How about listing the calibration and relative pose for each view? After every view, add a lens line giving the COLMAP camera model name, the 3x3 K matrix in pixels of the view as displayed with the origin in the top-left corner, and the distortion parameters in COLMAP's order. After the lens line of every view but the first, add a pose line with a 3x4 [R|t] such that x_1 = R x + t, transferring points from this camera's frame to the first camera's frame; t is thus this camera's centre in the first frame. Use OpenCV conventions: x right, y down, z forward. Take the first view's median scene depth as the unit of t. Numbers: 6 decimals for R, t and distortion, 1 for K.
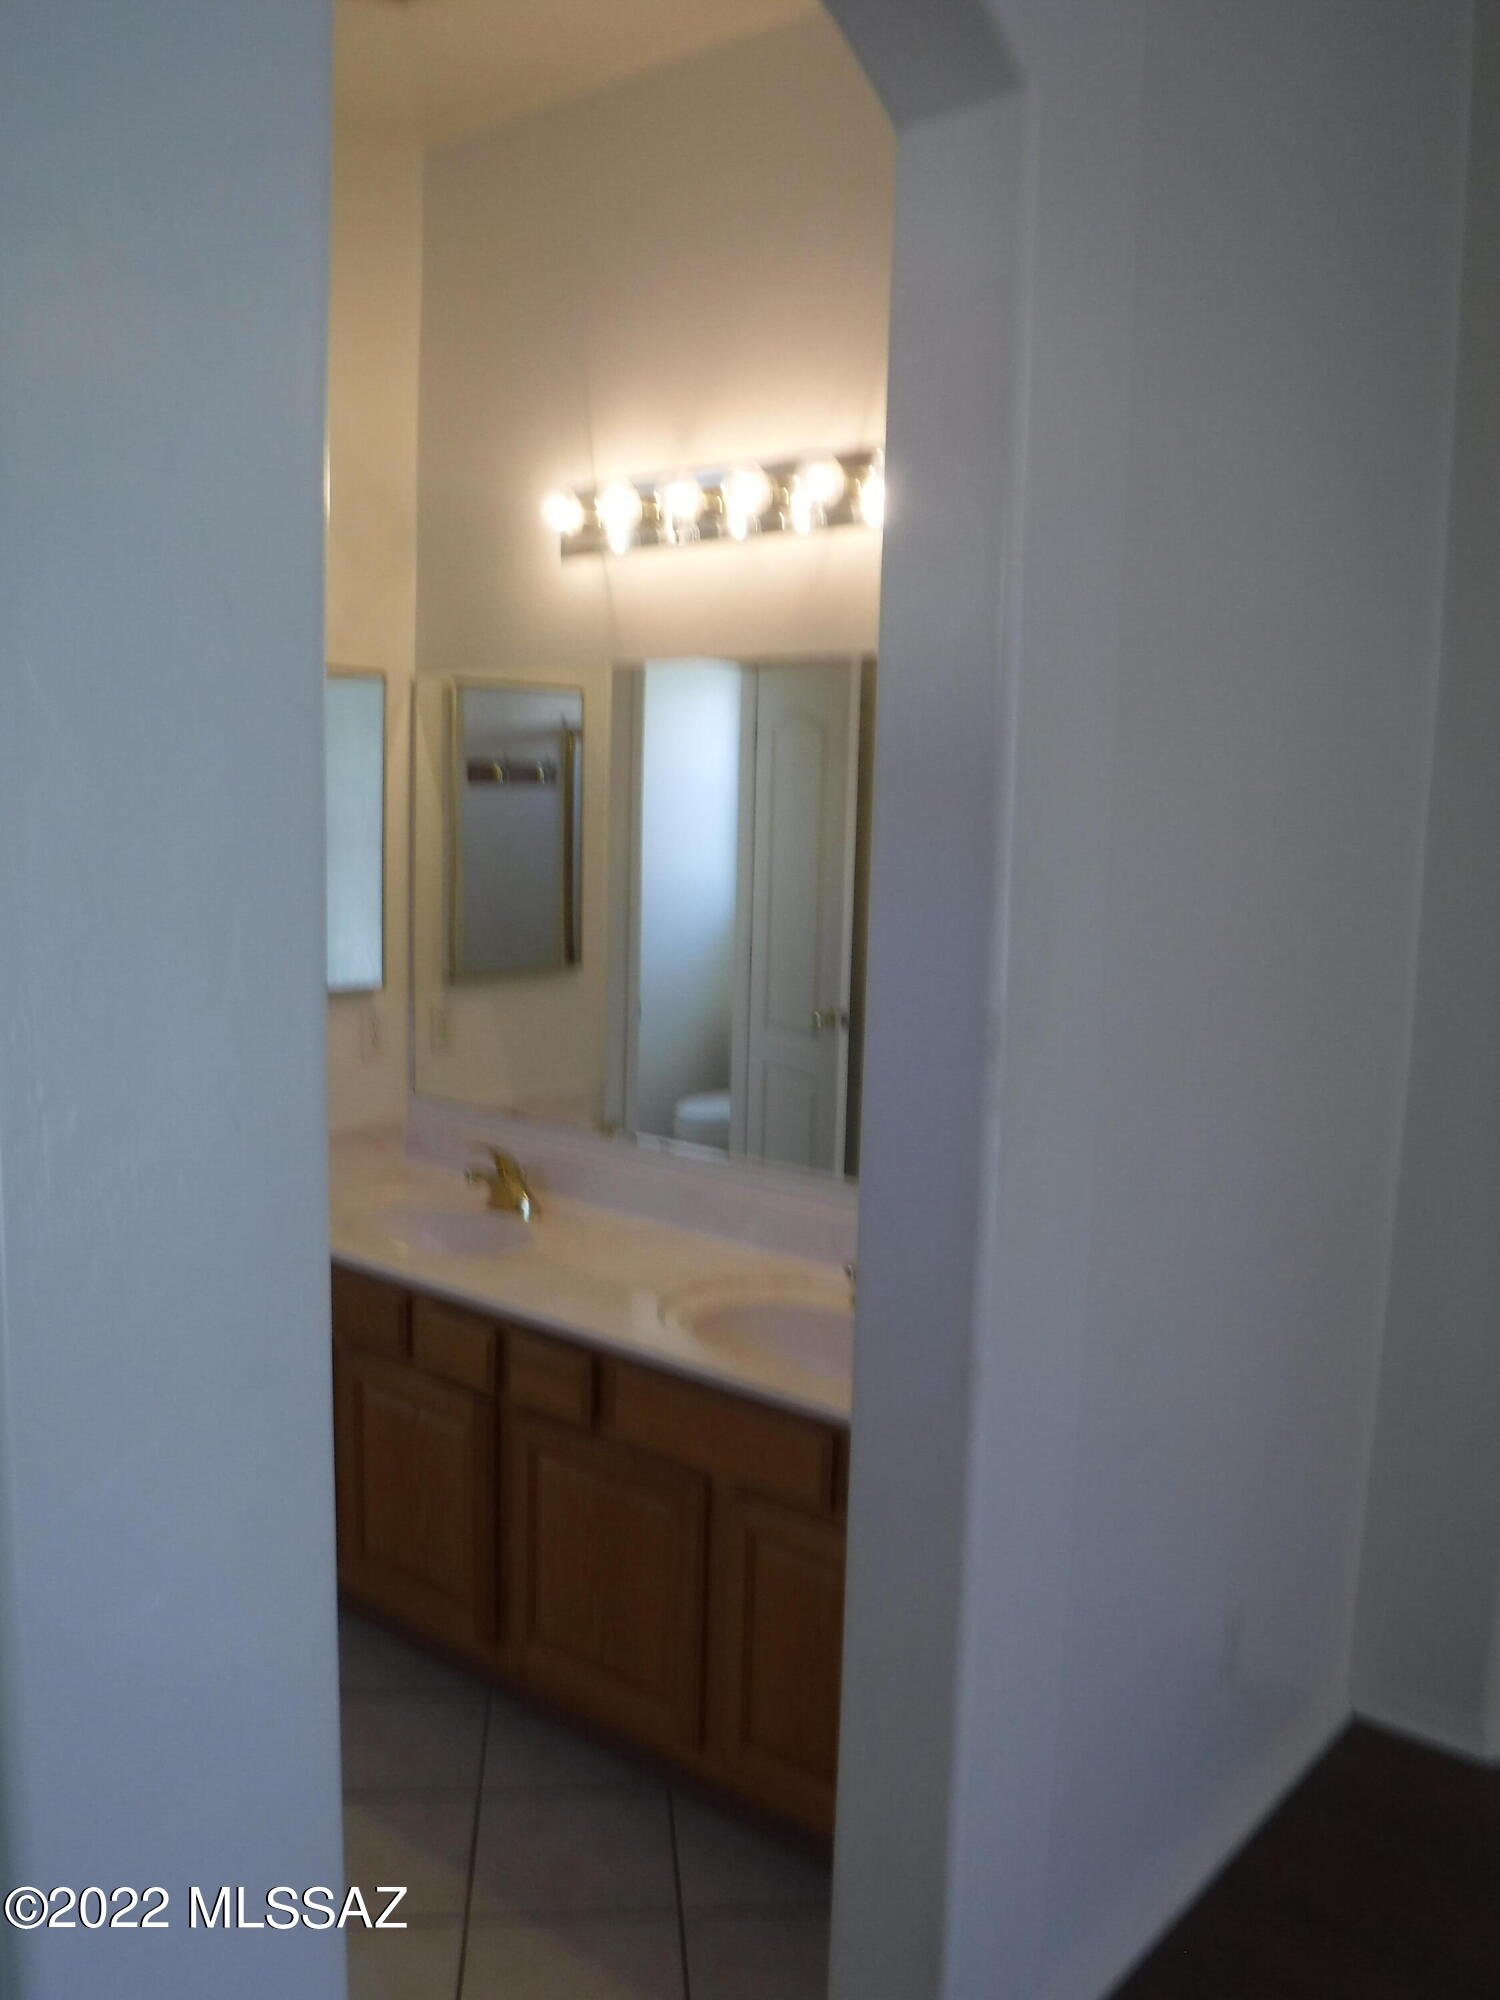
lens RADIAL K [[1642.3, 0, 750.0], [0, 1642.3, 1000.0], [0, 0, 1]] dist [-0.091393, 0.033452]
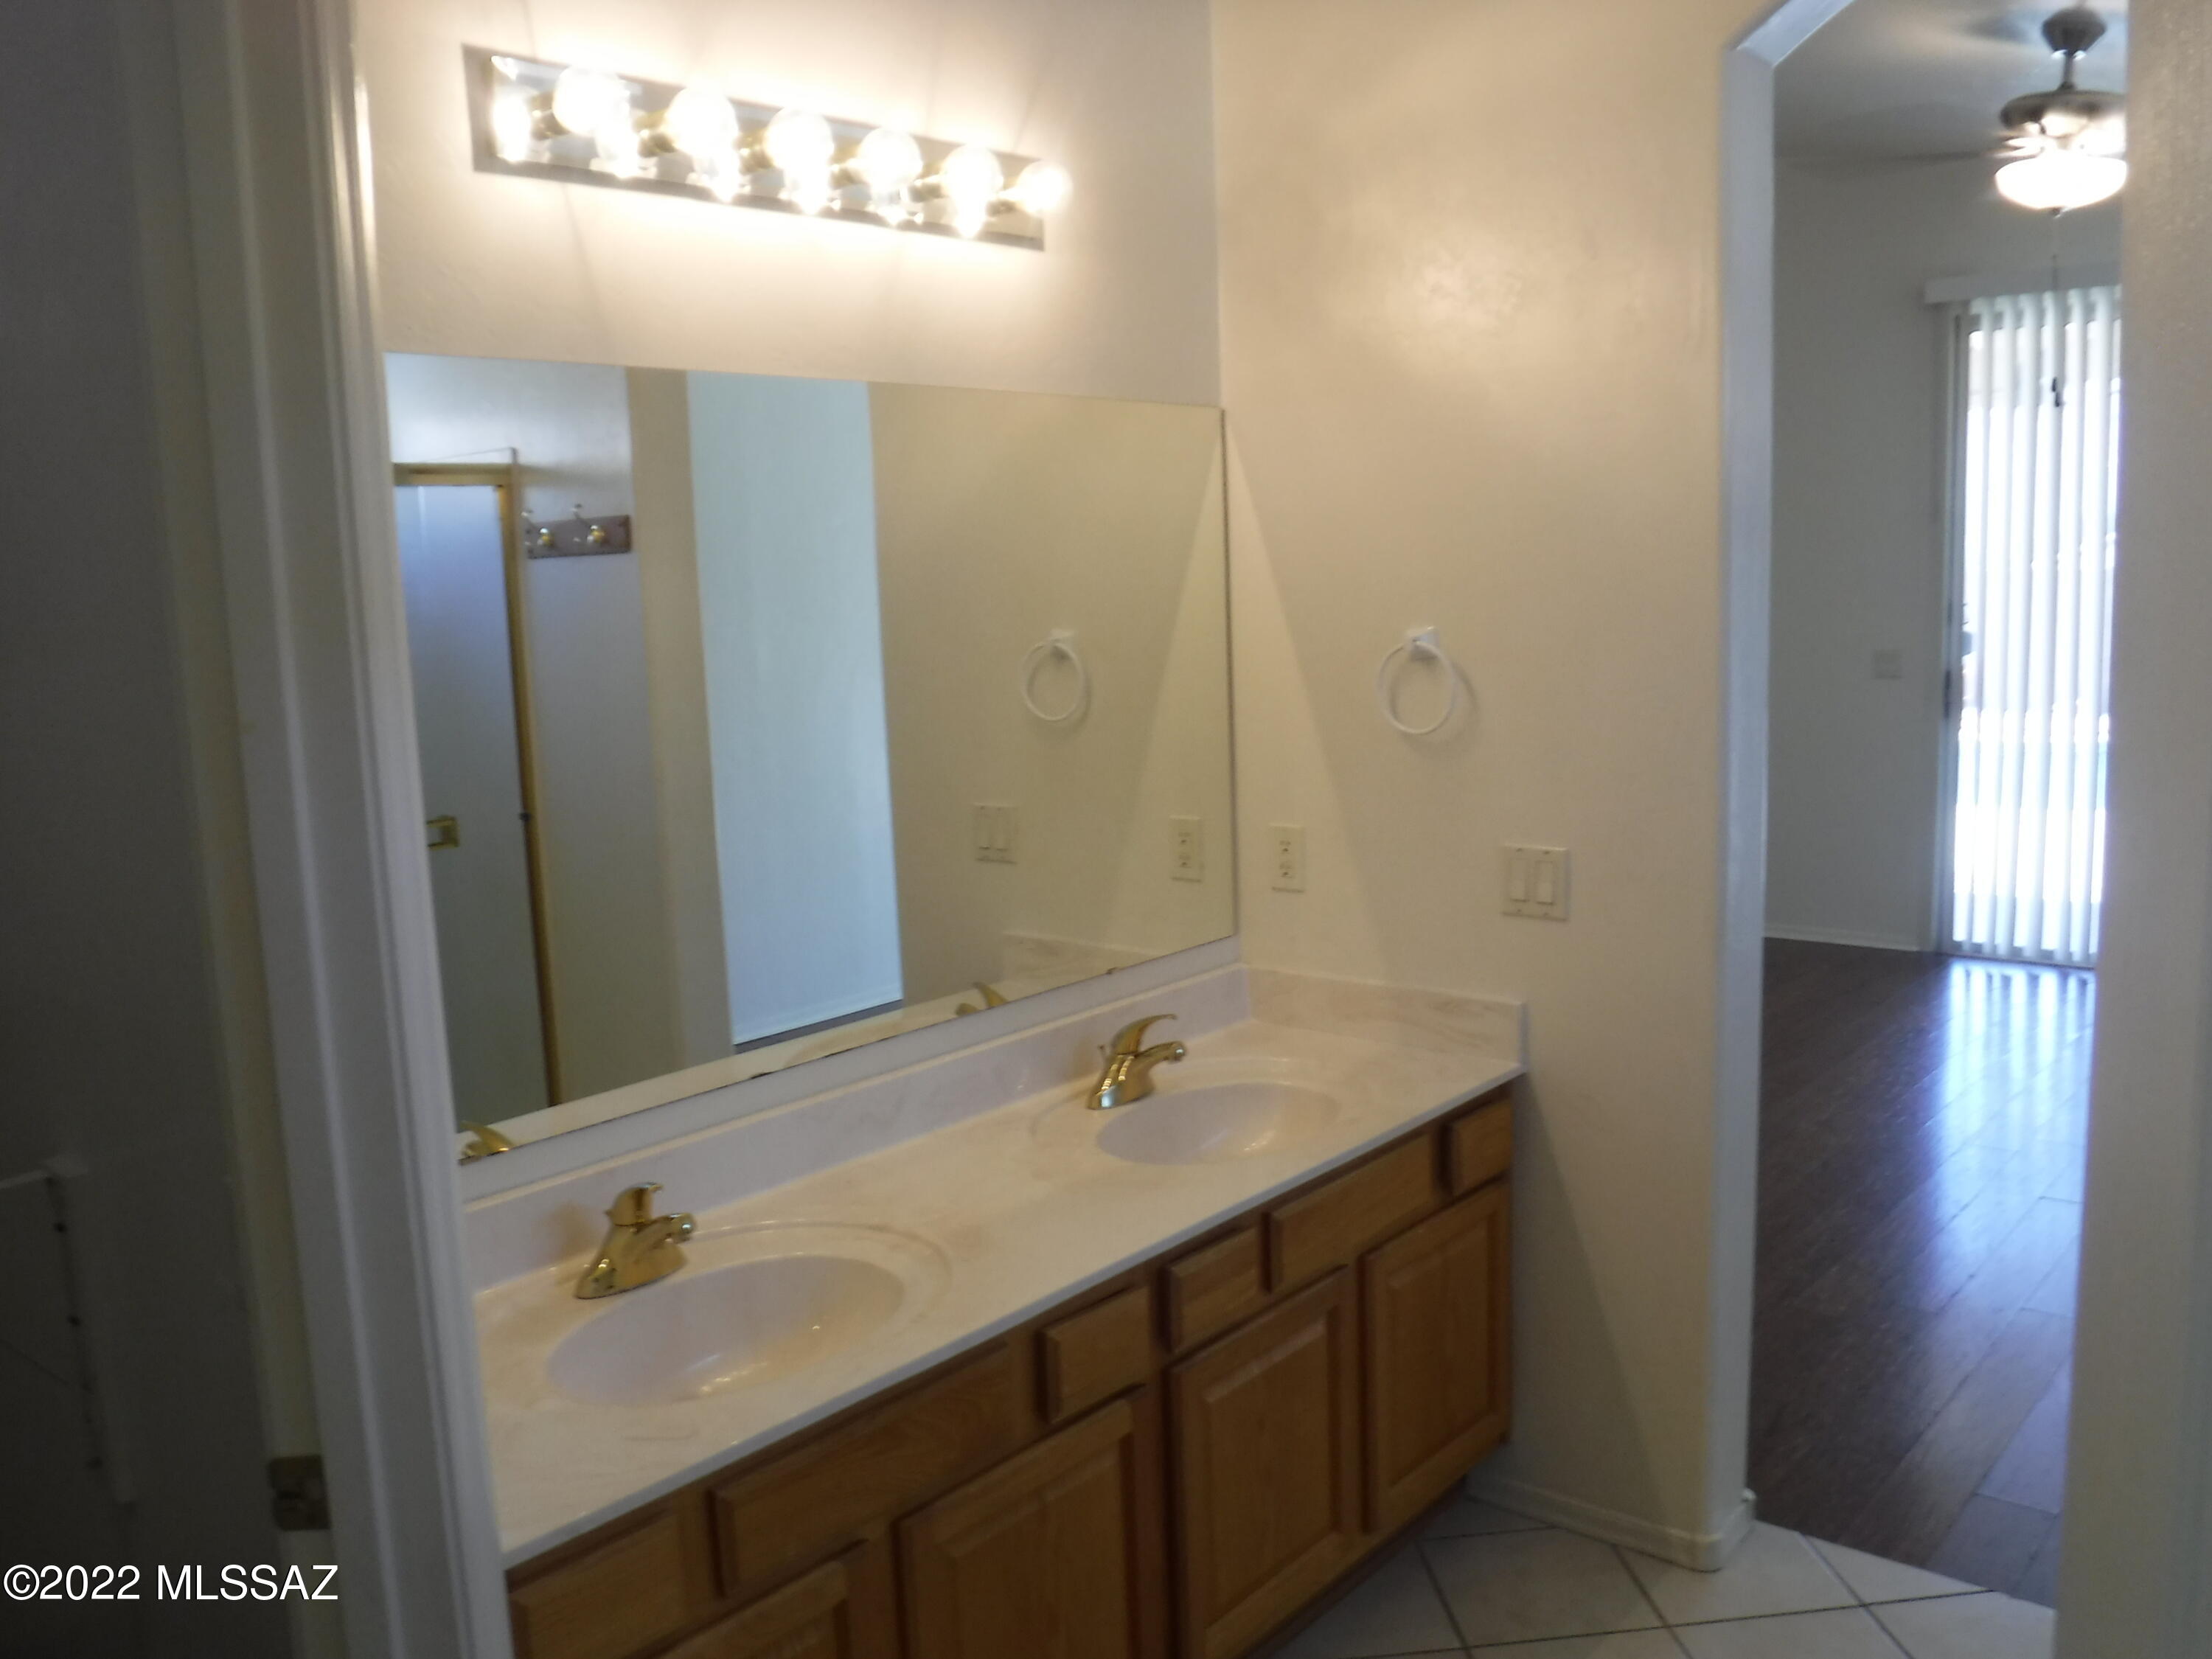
lens RADIAL K [[1816.3, 0, 1112.1], [0, 1816.3, 852.0], [0, 0, 1]] dist [-0.091393, 0.033452]
pose [[0.010007, -0.184759, 0.982733, -0.928451], [0.160495, 0.970337, 0.180794, -0.138776], [-0.986986, 0.155915, 0.039363, 0.952362]]
